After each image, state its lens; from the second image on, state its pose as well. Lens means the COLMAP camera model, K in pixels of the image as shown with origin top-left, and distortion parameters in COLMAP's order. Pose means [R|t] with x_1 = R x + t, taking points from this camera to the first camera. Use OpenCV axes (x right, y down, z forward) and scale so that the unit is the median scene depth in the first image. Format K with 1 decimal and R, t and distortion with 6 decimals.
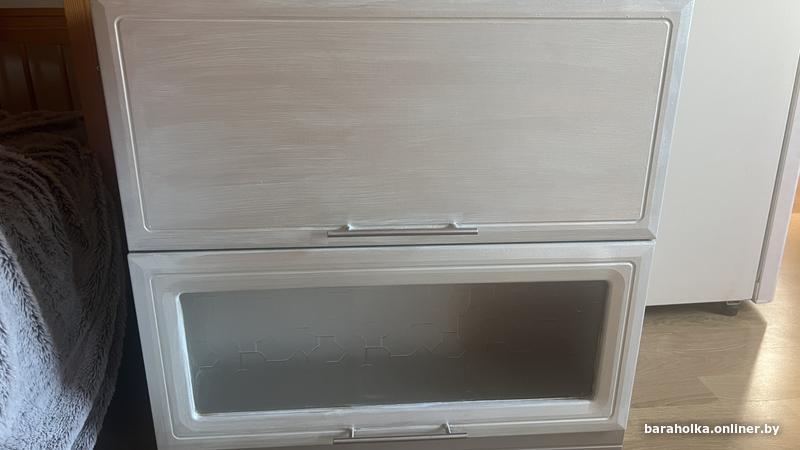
lens RADIAL K [[607.6, 0, 401.8], [0, 607.6, 225.7], [0, 0, 1]] dist [0.011897, -0.008587]
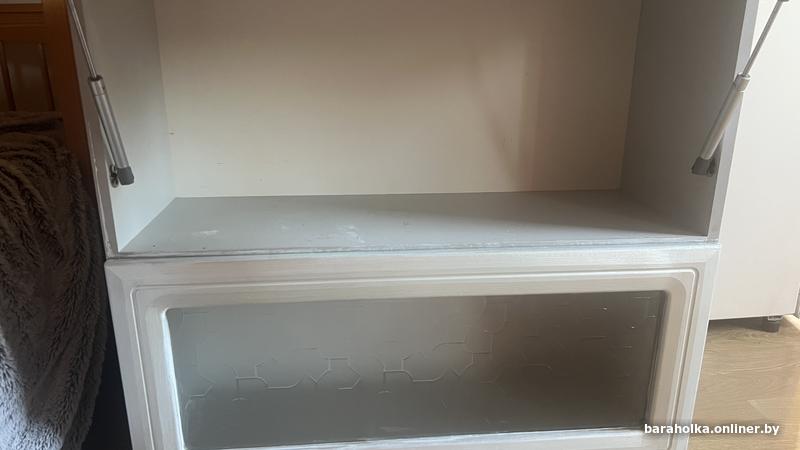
lens RADIAL K [[607.6, 0, 398.2], [0, 607.6, 224.0], [0, 0, 1]] dist [0.011897, -0.008587]
pose [[0.999960, -0.006254, 0.006416, -0.040874], [0.006474, 0.999370, -0.034902, 0.021854], [-0.006194, 0.034942, 0.999370, 0.129078]]
